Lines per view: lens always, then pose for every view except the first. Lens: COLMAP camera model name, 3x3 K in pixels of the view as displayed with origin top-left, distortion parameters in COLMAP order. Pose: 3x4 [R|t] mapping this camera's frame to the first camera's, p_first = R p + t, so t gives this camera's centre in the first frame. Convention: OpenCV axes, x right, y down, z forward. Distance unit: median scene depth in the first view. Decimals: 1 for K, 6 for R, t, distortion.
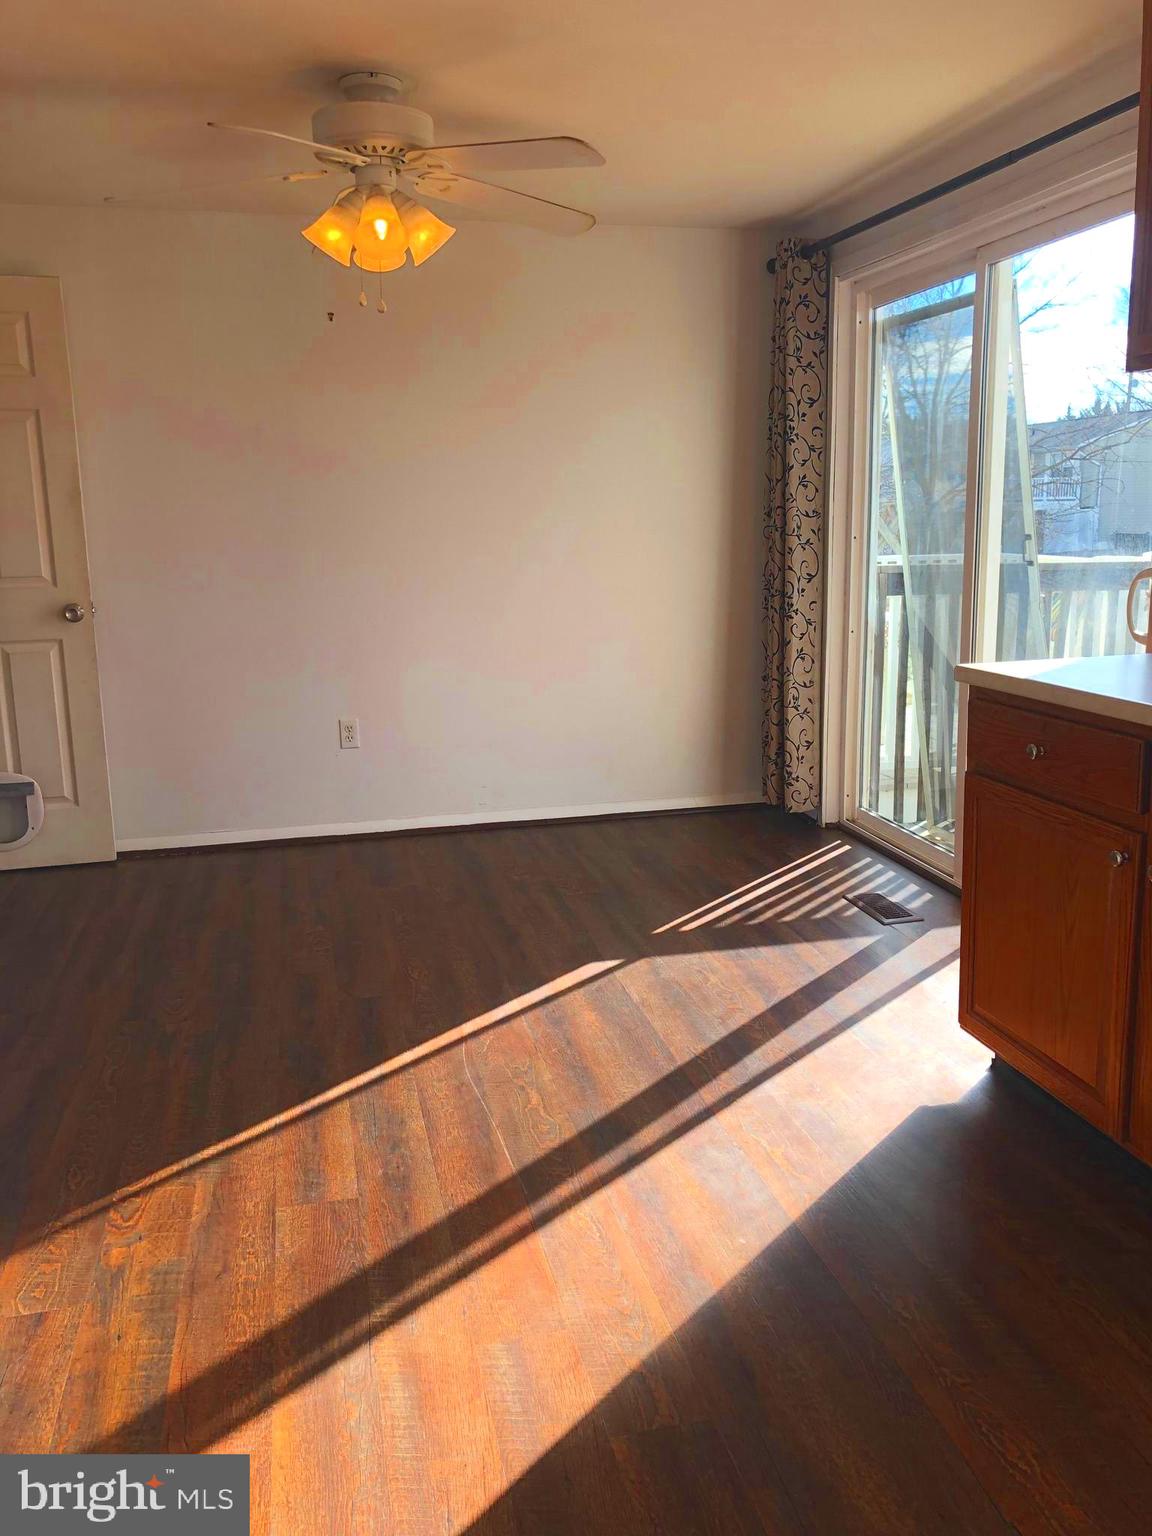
lens RADIAL K [[1240.3, 0, 604.3], [0, 1240.3, 760.9], [0, 0, 1]] dist [0.007023, -0.003058]
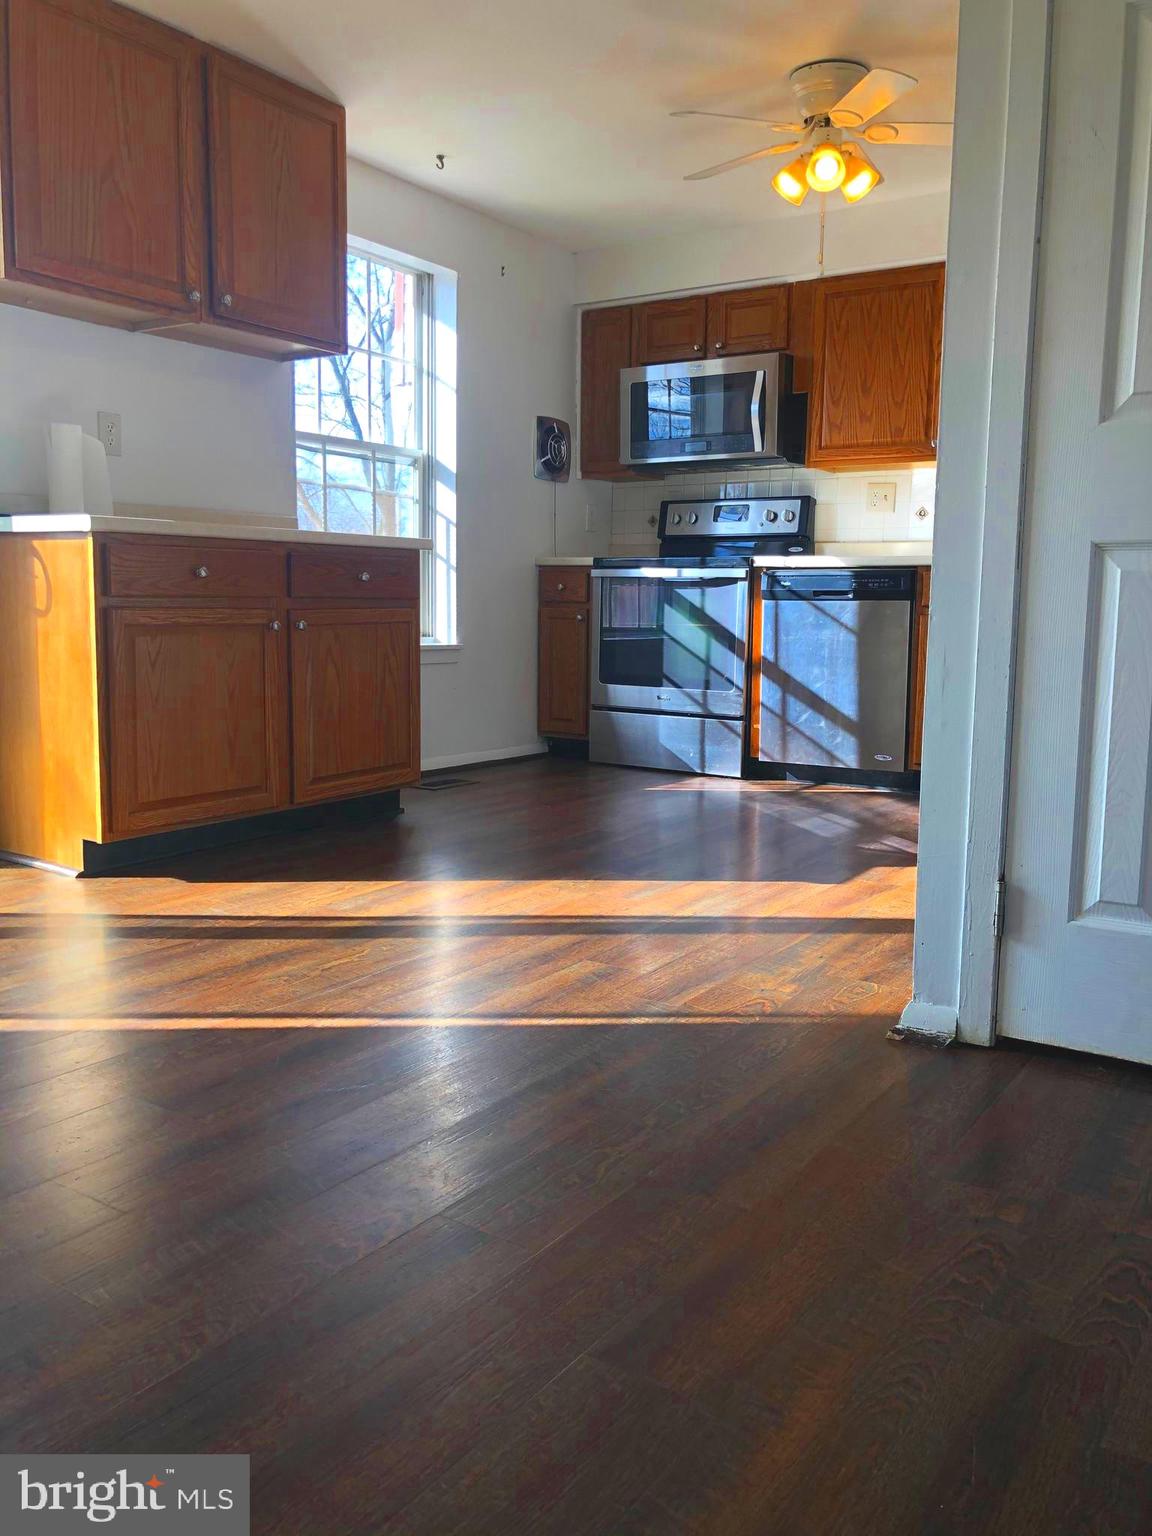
lens RADIAL K [[1257.6, 0, 576.0], [0, 1257.6, 768.0], [0, 0, 1]] dist [-0.000110, -0.010441]
pose [[-0.669032, -0.097694, 0.736785, -0.871424], [0.144864, 0.955171, 0.258193, -0.084471], [-0.728979, 0.279473, -0.624888, 1.451293]]
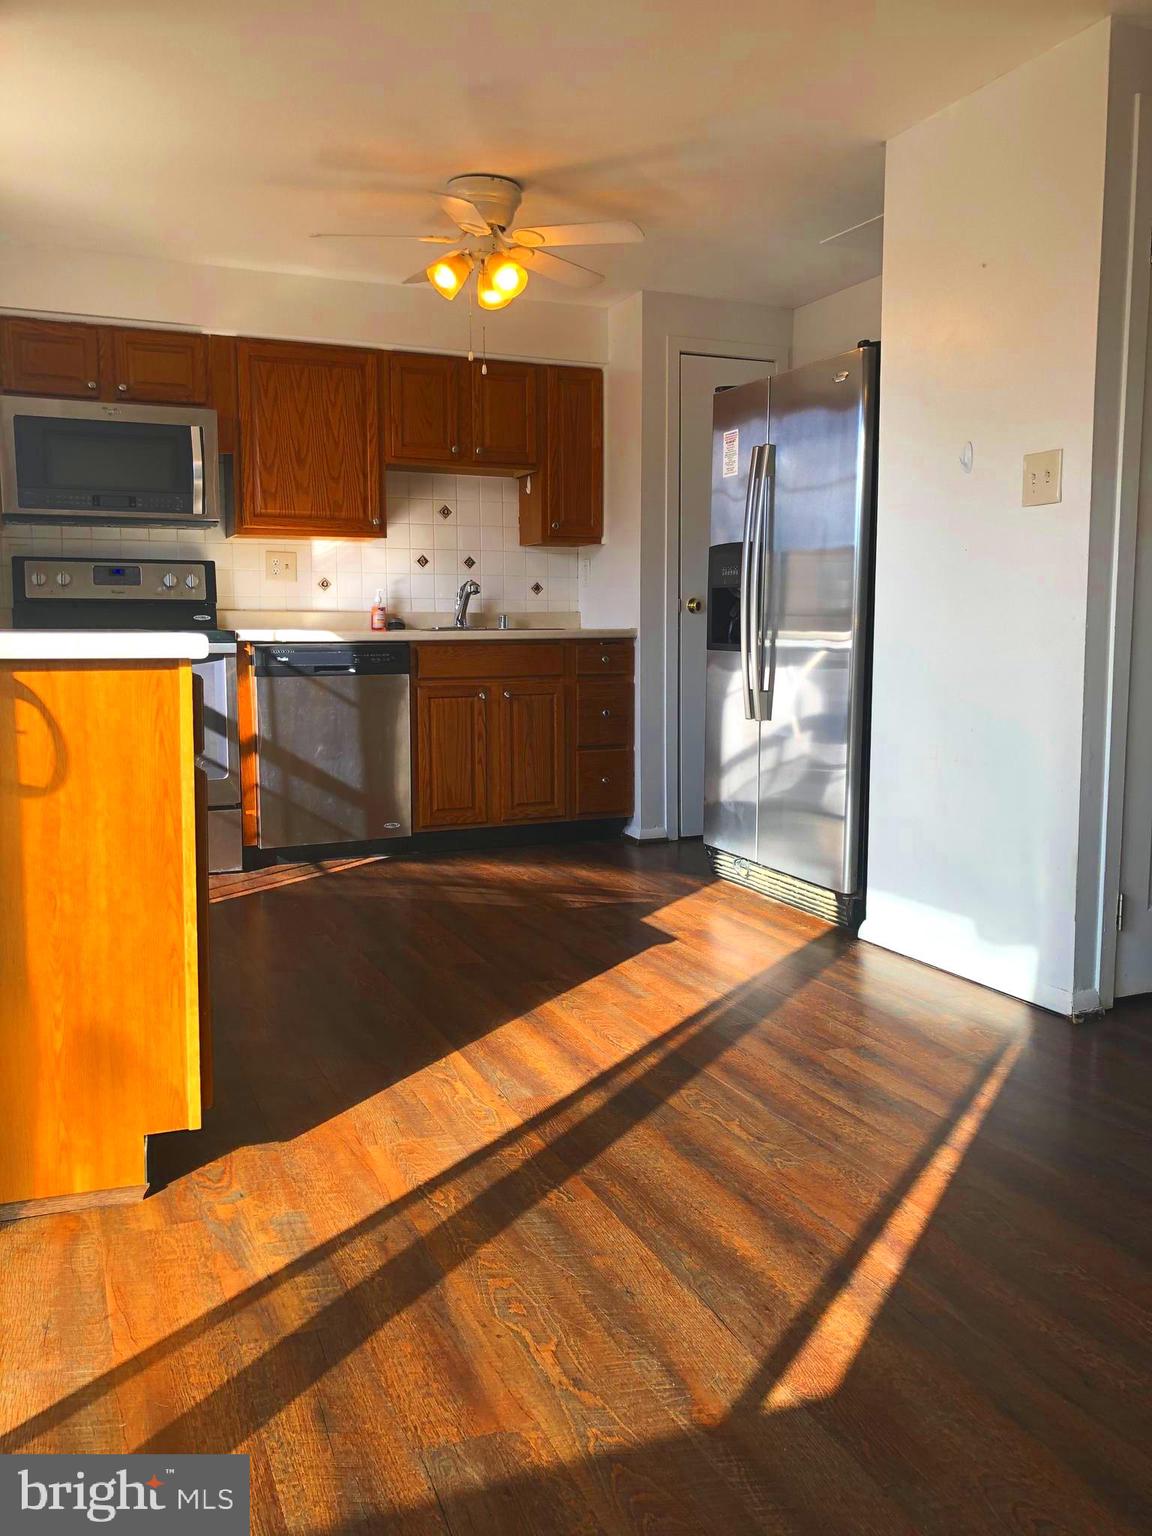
lens RADIAL K [[1257.6, 0, 576.0], [0, 1257.6, 768.0], [0, 0, 1]] dist [-0.000110, -0.010441]
pose [[-0.987648, 0.027578, -0.154245, 0.183150], [-0.022294, 0.949644, 0.312538, -0.236696], [0.155097, 0.312116, -0.937298, 1.755681]]
